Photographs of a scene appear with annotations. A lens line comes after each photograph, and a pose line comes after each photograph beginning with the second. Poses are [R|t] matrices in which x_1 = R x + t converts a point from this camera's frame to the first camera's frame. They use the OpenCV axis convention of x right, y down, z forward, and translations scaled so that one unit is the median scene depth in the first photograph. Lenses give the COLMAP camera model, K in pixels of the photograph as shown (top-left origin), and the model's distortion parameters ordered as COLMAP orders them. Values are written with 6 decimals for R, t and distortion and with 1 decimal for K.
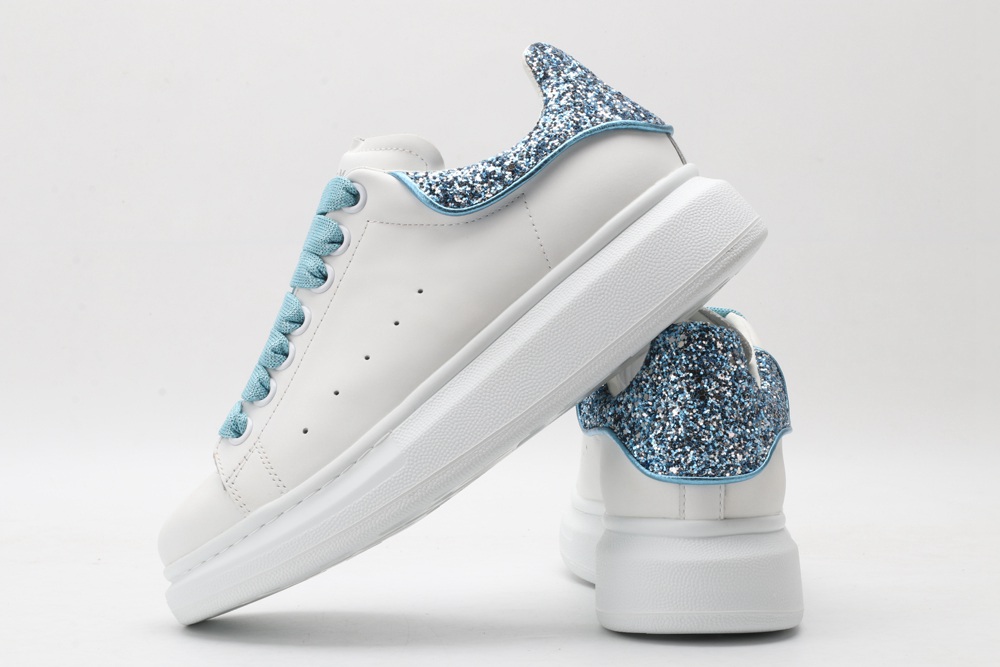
lens RADIAL K [[2367.8, 0, 499.8], [0, 2367.8, 333.0], [0, 0, 1]] dist [-0.275092, 0.000000]
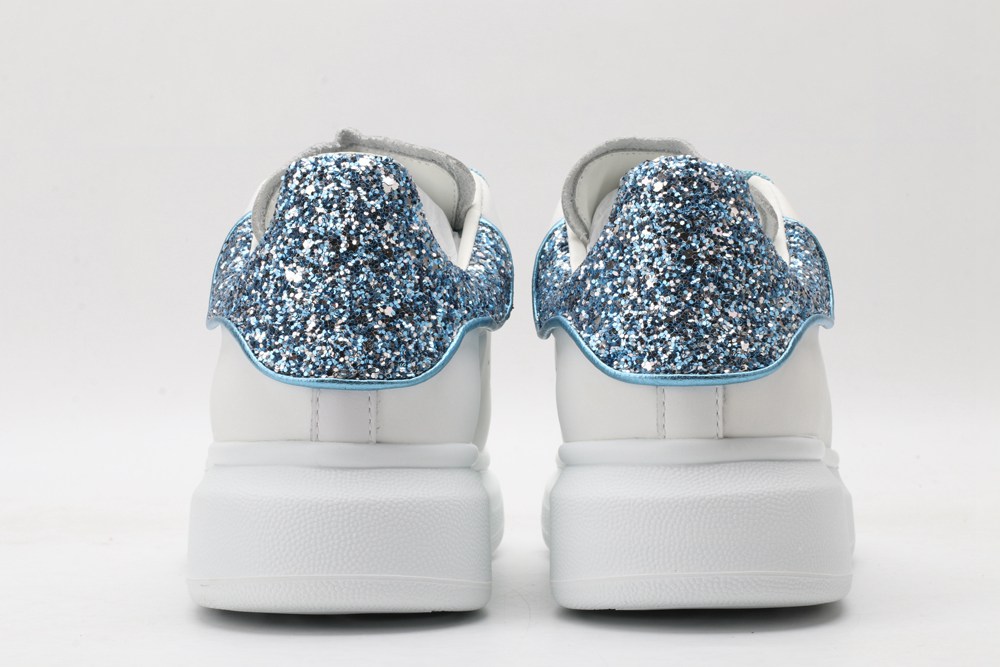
lens RADIAL K [[2367.8, 0, 500.2], [0, 2367.8, 334.3], [0, 0, 1]] dist [-0.275092, 0.000000]
pose [[0.997651, -0.017292, -0.066279, 0.076072], [0.015106, 0.999330, -0.033347, 0.070560], [0.066811, 0.032268, 0.997244, 0.313379]]
